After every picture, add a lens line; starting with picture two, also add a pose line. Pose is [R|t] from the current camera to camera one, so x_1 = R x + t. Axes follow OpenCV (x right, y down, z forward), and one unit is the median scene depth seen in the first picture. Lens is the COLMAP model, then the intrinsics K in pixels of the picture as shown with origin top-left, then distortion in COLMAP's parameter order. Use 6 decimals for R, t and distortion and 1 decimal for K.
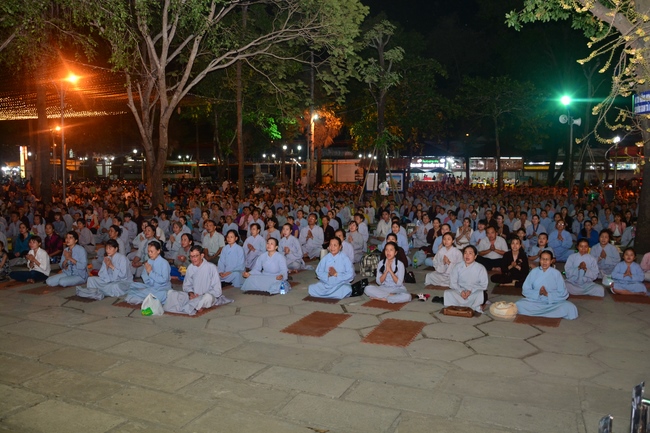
lens RADIAL K [[525.7, 0, 325.0], [0, 525.7, 216.5], [0, 0, 1]] dist [-0.165480, 0.135250]
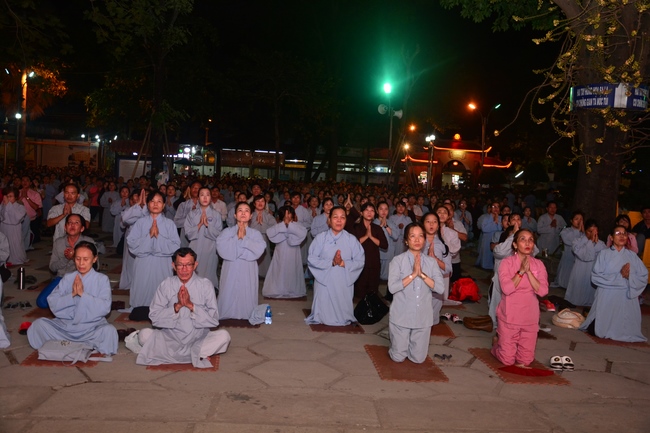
lens RADIAL K [[642.5, 0, 325.1], [0, 642.5, 243.3], [0, 0, 1]] dist [-0.001853, 0.025549]
pose [[0.887128, 0.005334, 0.461493, -0.314159], [-0.021343, 0.999338, 0.029477, 0.013970], [-0.461030, -0.035999, 0.886654, 0.182241]]
